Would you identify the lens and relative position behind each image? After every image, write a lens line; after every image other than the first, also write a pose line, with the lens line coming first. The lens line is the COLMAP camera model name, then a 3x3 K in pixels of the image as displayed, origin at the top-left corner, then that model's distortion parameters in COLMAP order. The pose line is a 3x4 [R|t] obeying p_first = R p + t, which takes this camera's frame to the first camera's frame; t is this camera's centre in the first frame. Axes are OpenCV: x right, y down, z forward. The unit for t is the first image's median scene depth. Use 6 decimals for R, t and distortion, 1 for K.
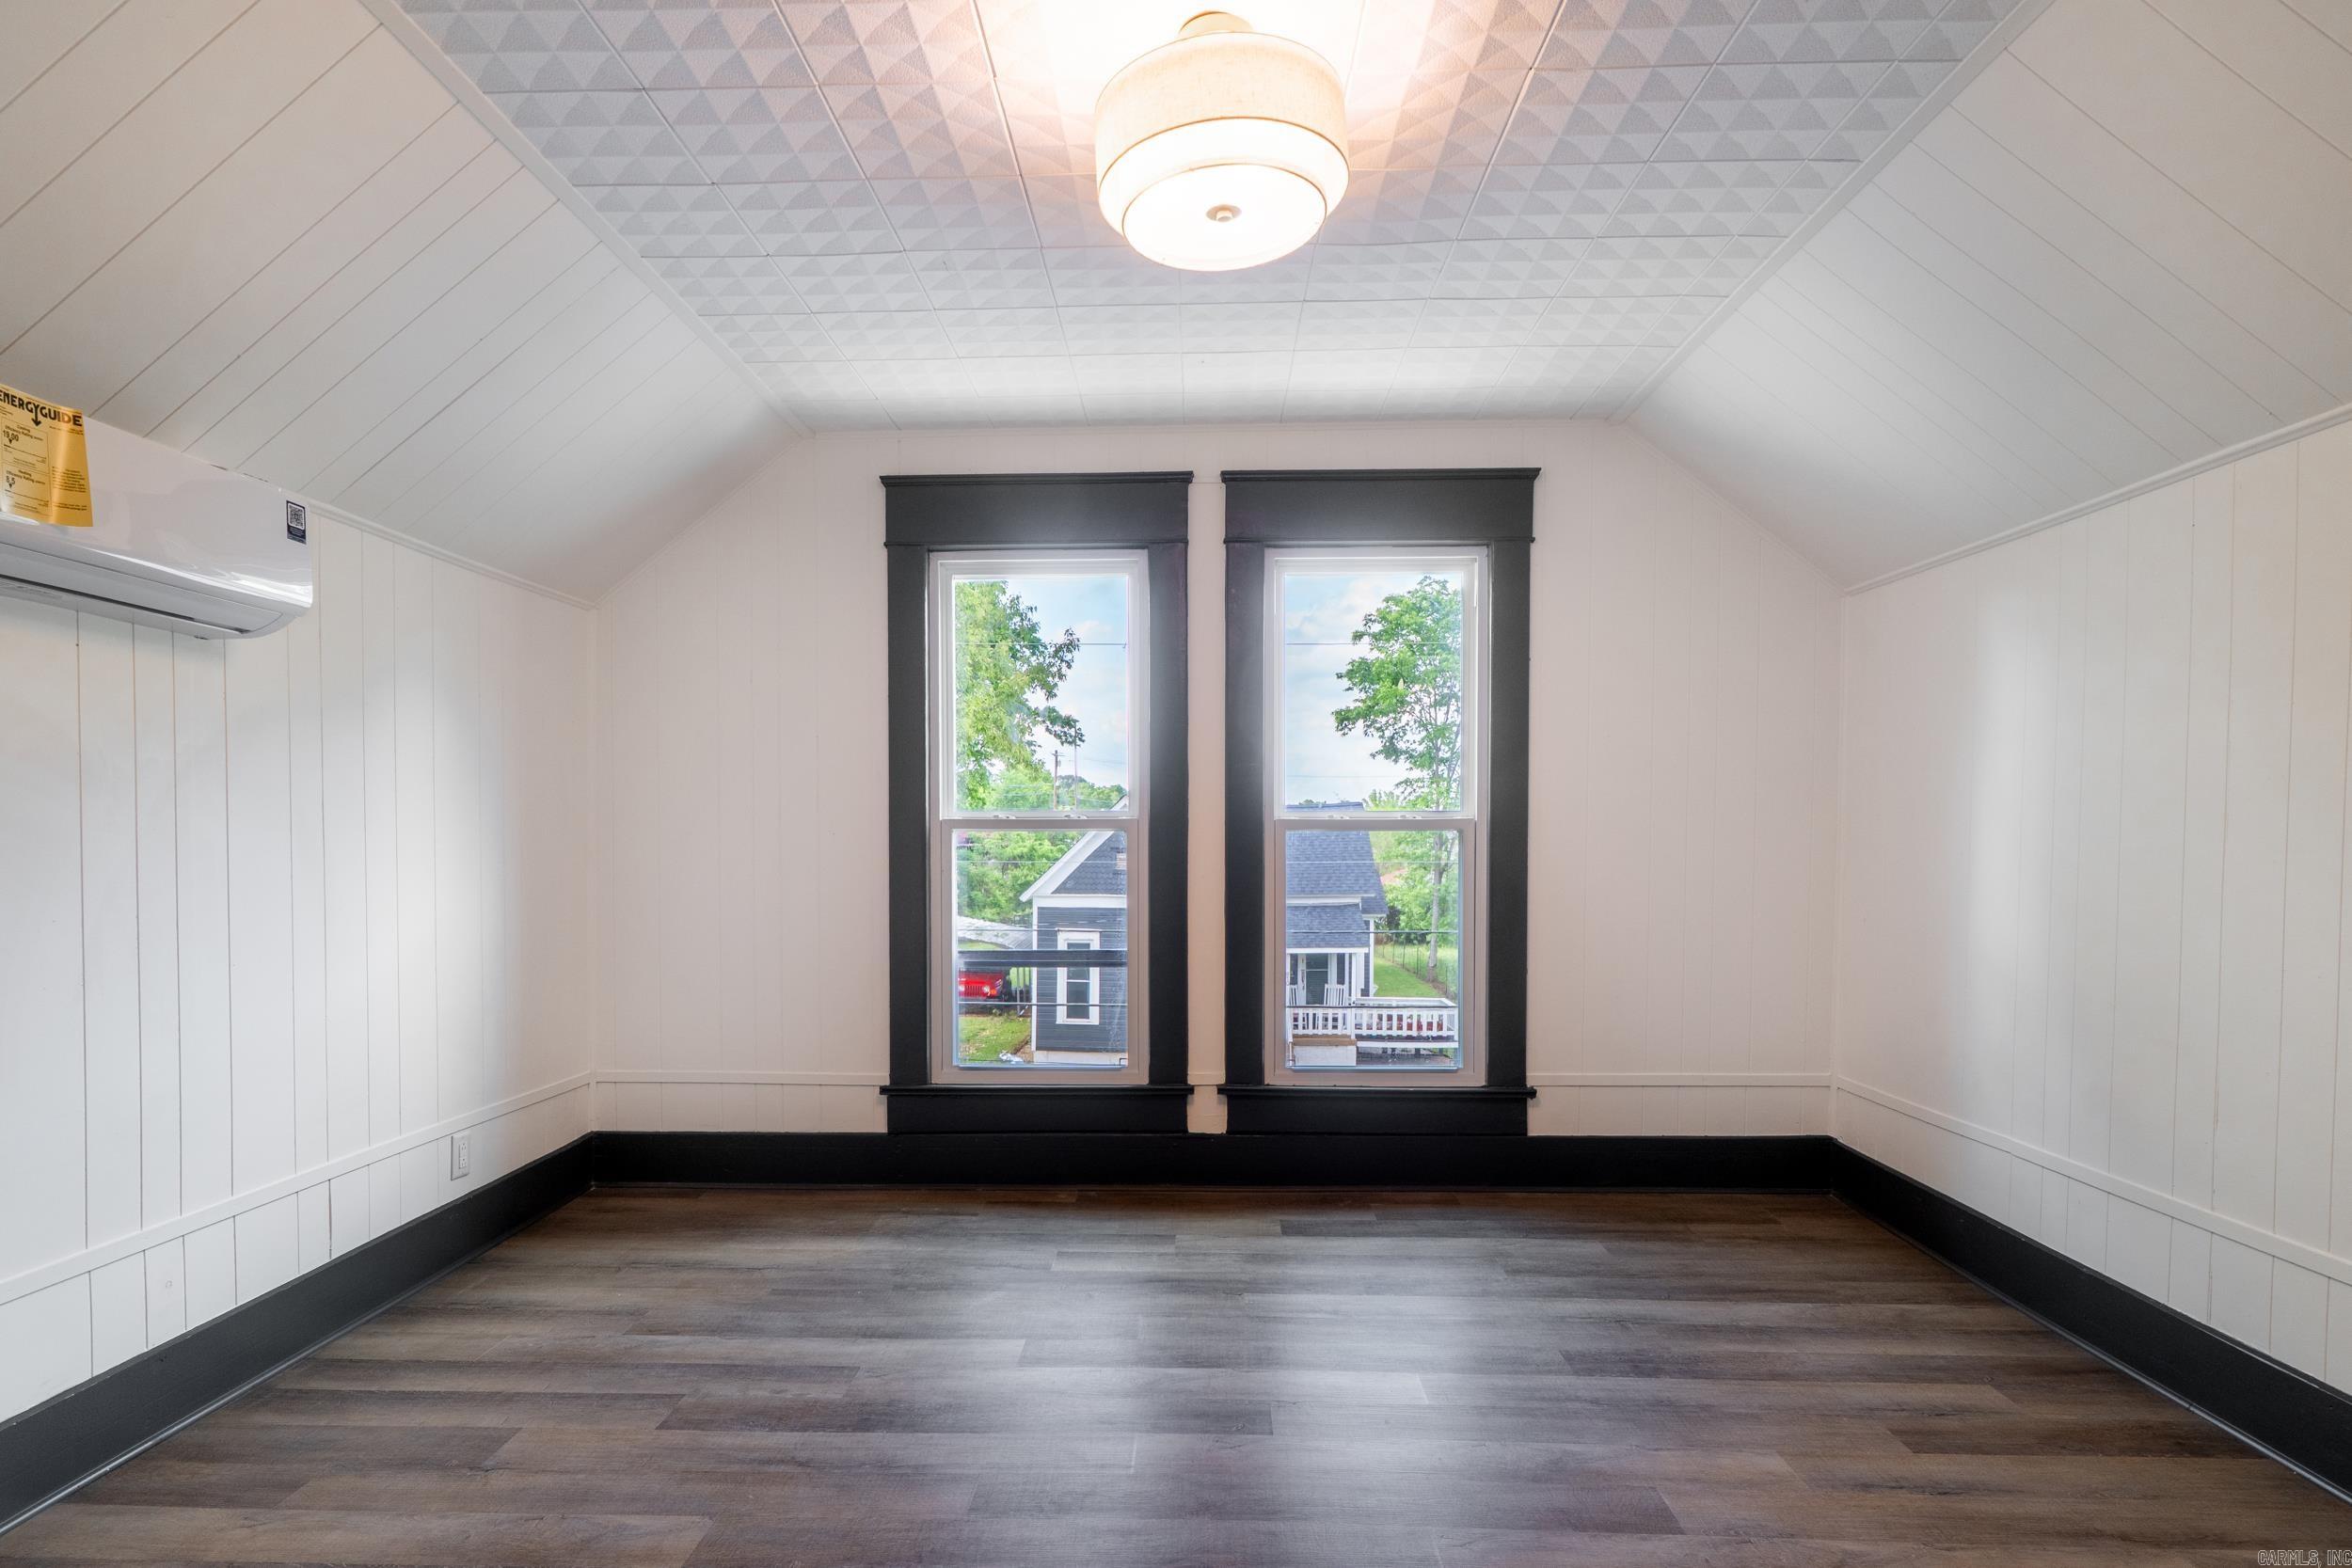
lens RADIAL K [[1195.9, 0, 1183.0], [0, 1195.9, 802.7], [0, 0, 1]] dist [-0.000957, -0.000988]
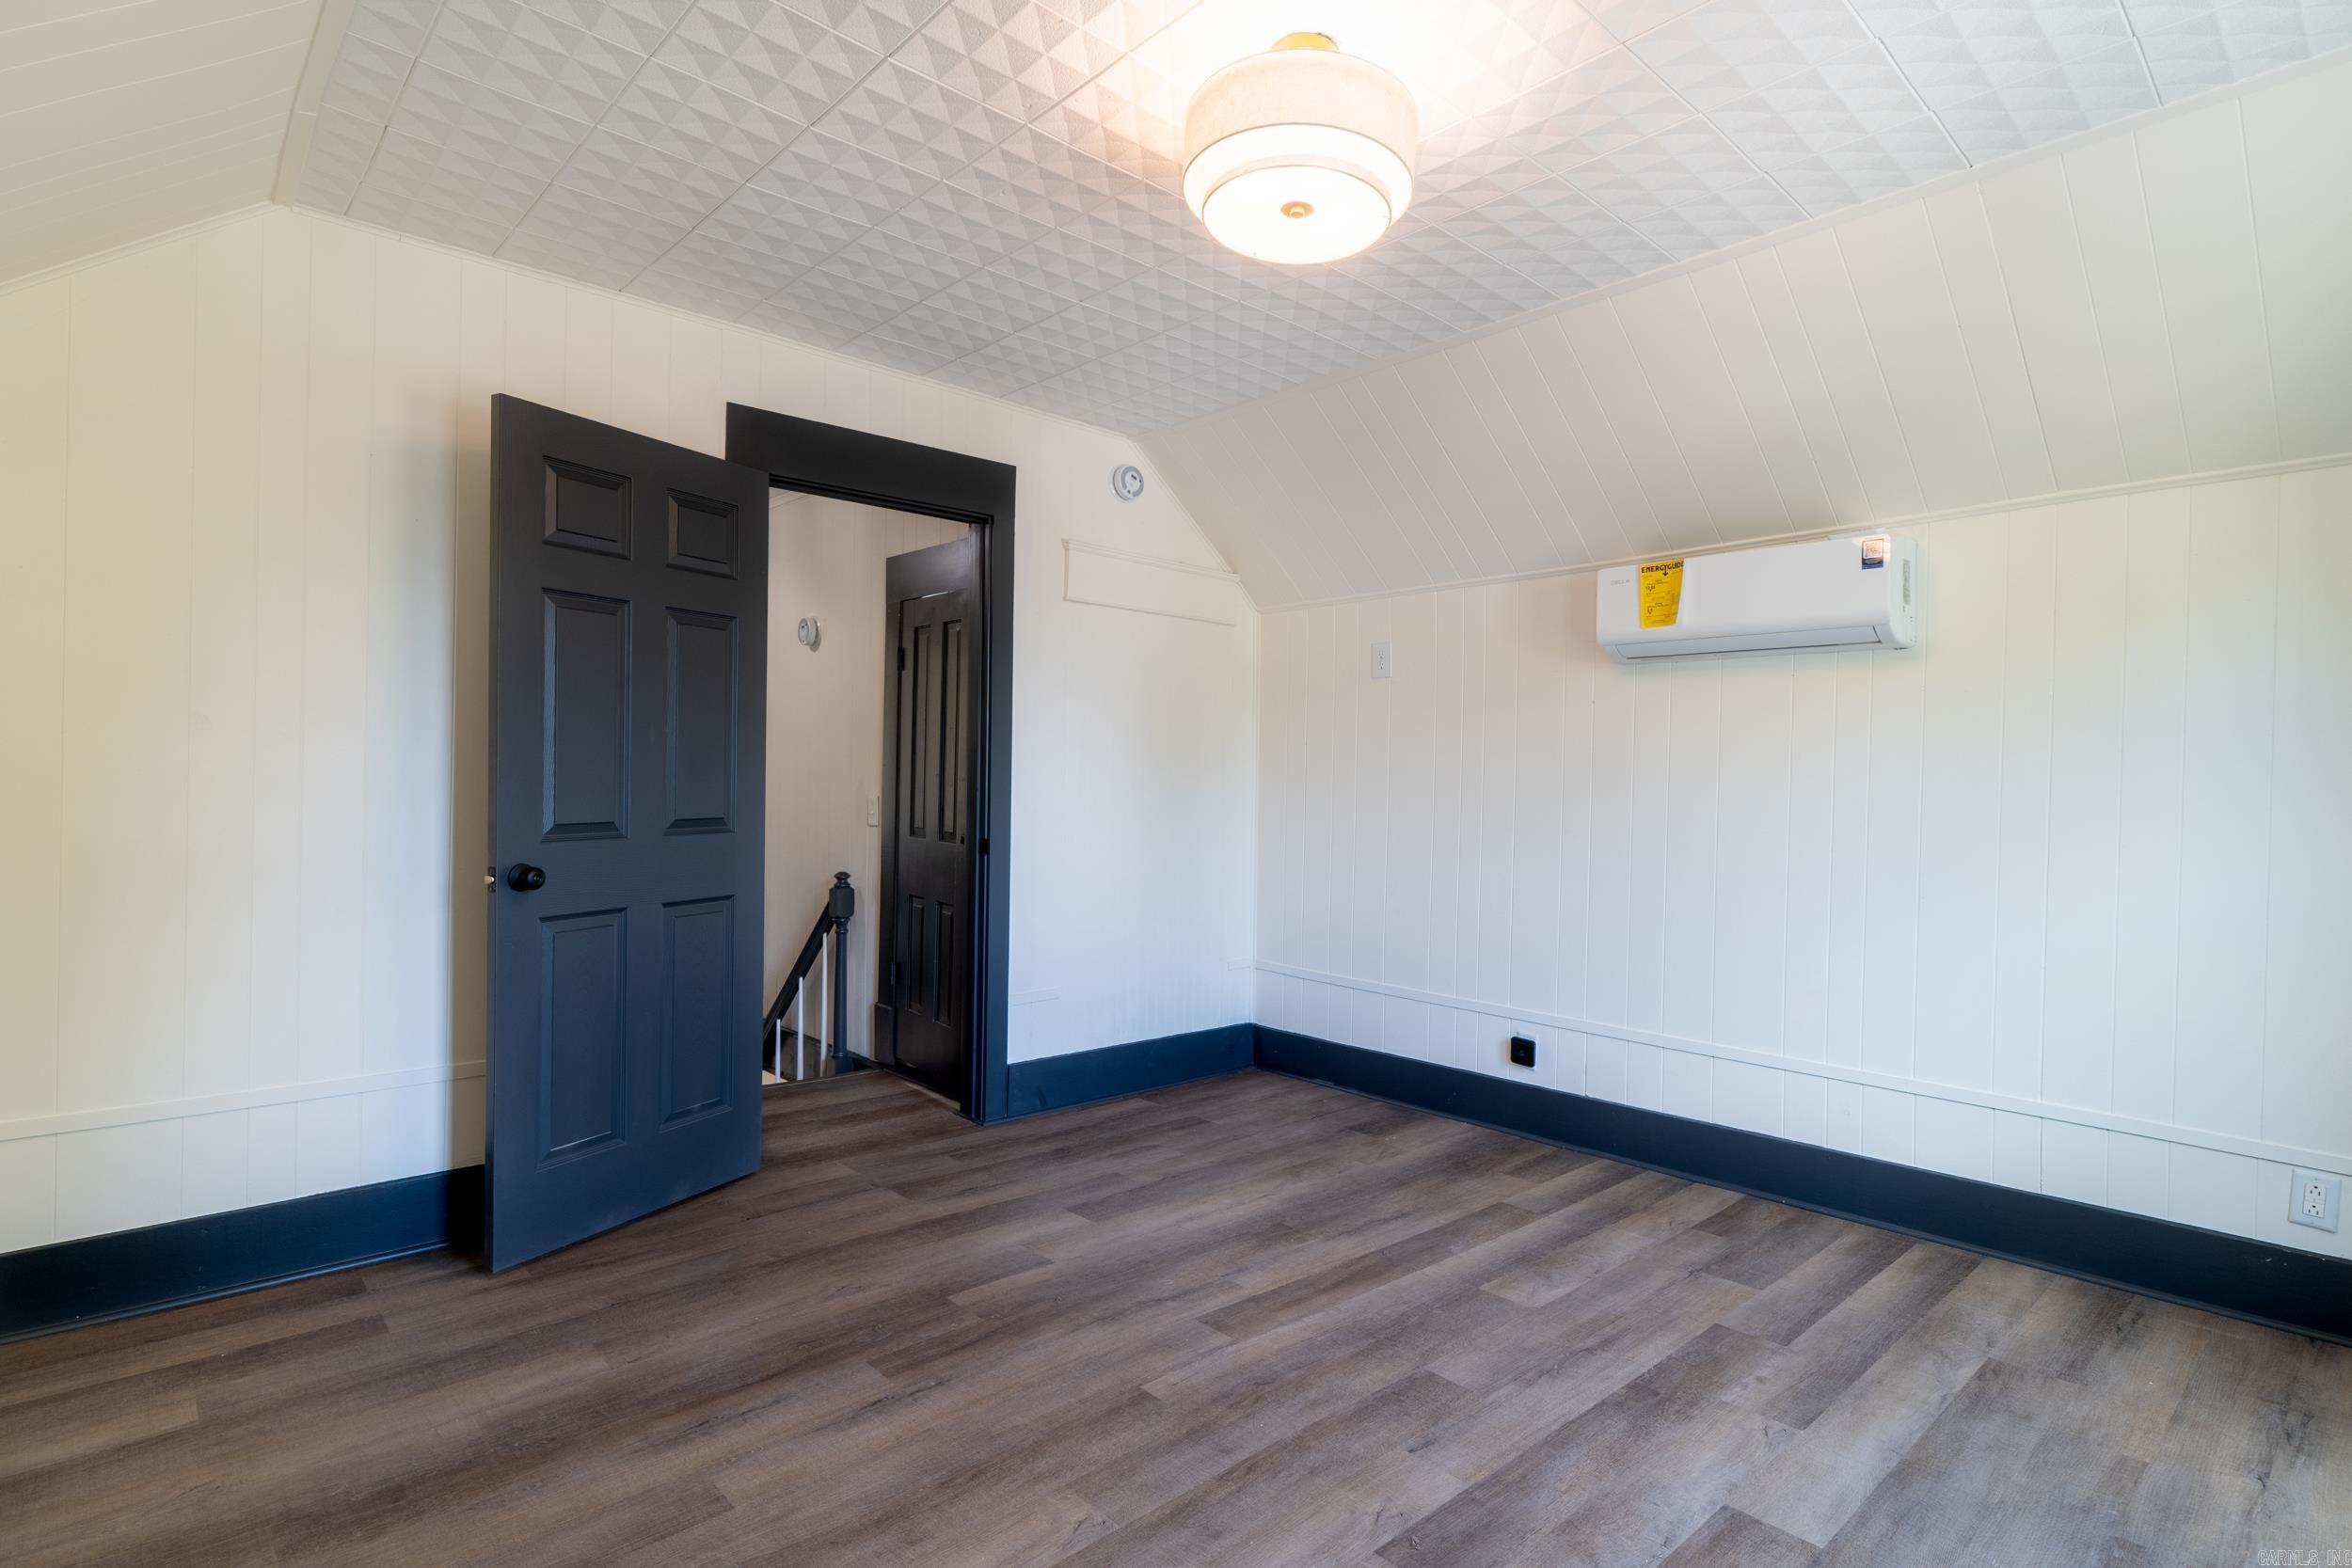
lens RADIAL K [[1195.9, 0, 1183.4], [0, 1195.9, 788.0], [0, 0, 1]] dist [-0.000957, -0.000988]
pose [[-0.711952, -0.010197, -0.702154, 0.713162], [0.001006, 0.999879, -0.015541, 0.035430], [0.702228, -0.011771, -0.711855, 1.454827]]
